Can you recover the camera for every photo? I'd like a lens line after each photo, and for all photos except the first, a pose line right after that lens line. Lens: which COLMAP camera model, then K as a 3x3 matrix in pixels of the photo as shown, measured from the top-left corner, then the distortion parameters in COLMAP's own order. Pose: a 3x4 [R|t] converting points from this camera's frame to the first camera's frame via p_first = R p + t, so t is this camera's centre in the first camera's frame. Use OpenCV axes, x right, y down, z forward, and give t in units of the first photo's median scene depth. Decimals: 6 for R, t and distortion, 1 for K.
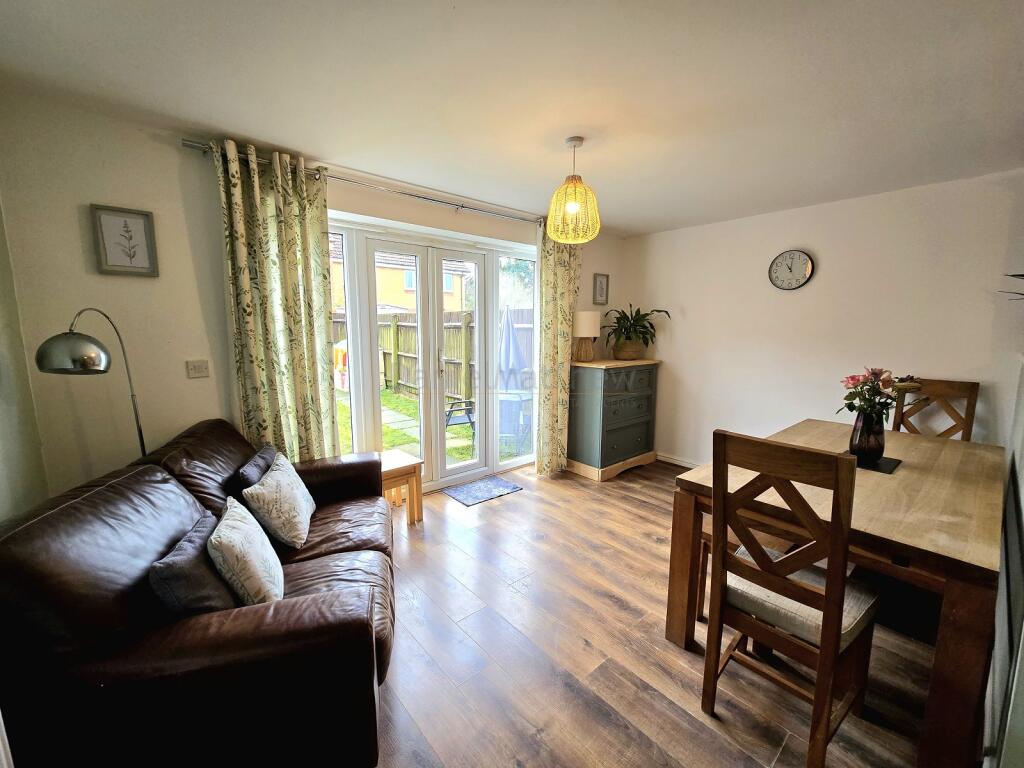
lens RADIAL K [[418.7, 0, 515.8], [0, 418.7, 385.3], [0, 0, 1]] dist [-0.006993, 0.000170]
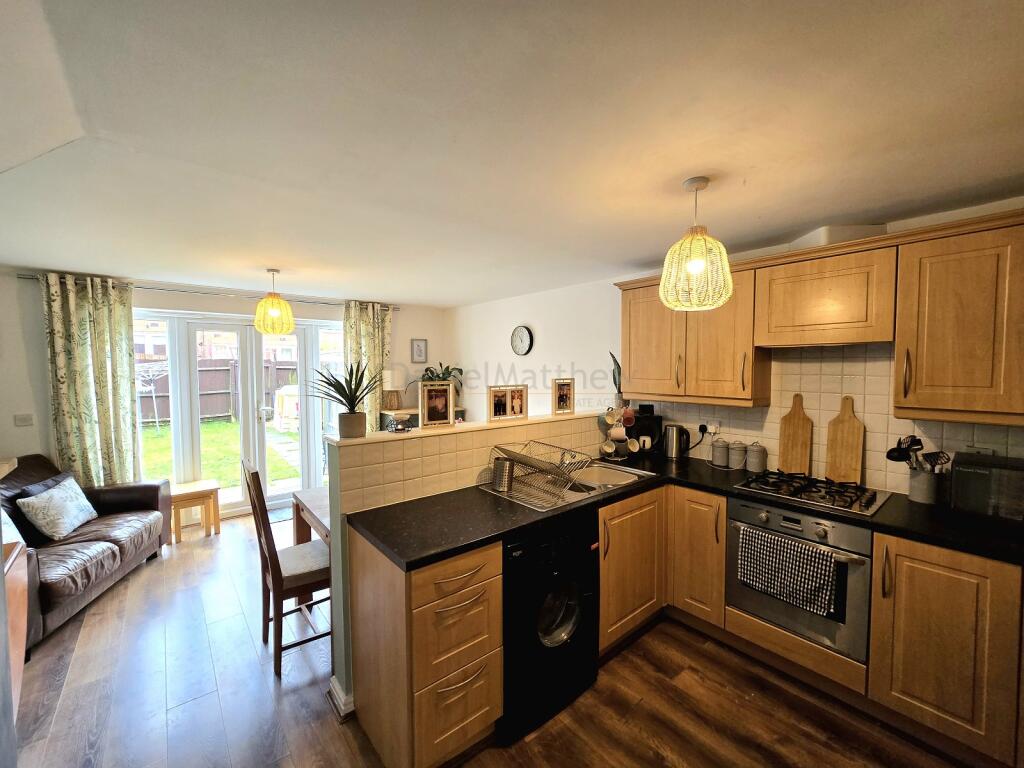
lens RADIAL K [[418.7, 0, 515.8], [0, 418.7, 385.3], [0, 0, 1]] dist [-0.006993, 0.000170]
pose [[0.999979, -0.000968, -0.006357, 0.976309], [0.000390, 0.995915, -0.090294, -0.027447], [0.006419, 0.090290, 0.995895, -0.457330]]
